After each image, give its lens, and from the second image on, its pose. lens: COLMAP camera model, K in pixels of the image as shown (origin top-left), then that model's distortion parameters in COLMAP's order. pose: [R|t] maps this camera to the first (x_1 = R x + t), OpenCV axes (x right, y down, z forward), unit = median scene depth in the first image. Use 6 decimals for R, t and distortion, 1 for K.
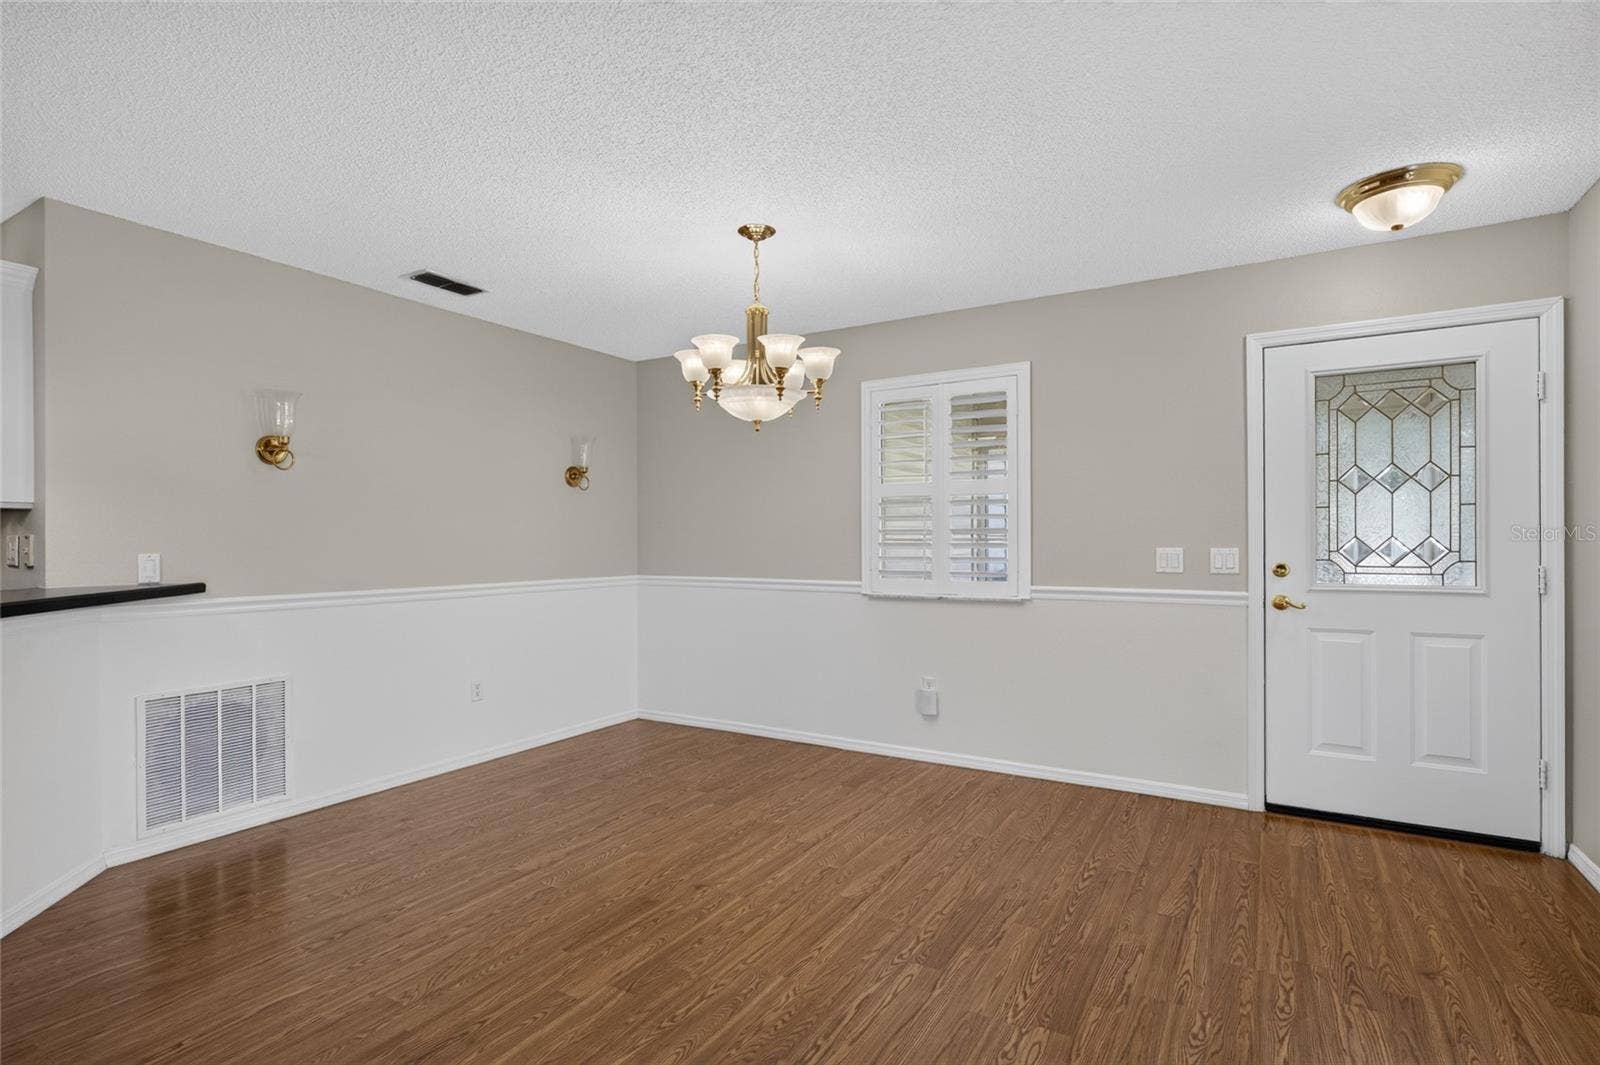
lens RADIAL K [[776.1, 0, 800.9], [0, 776.1, 542.8], [0, 0, 1]] dist [0.000381, 0.000978]
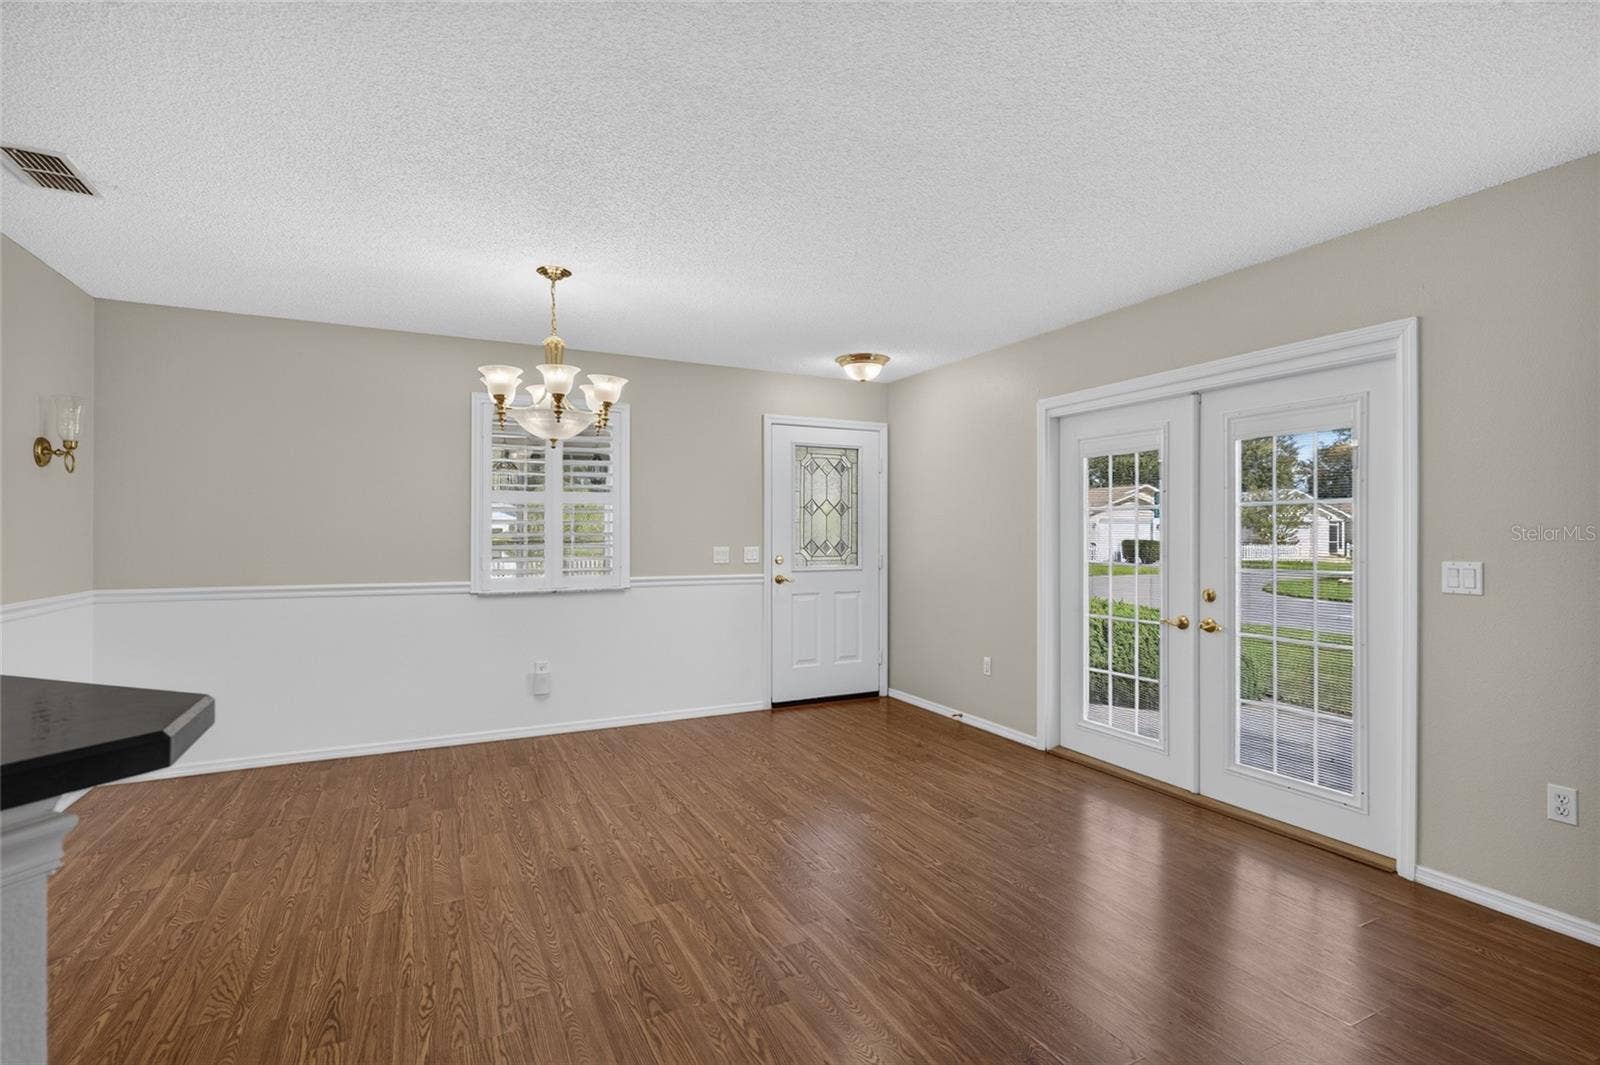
lens RADIAL K [[757.1, 0, 801.3], [0, 757.1, 533.4], [0, 0, 1]] dist [0.001855, 0.000370]
pose [[0.537276, 0.005886, 0.843386, -0.740754], [0.001038, 0.999970, -0.007640, -0.008853], [-0.843406, 0.004980, 0.537254, 0.098880]]
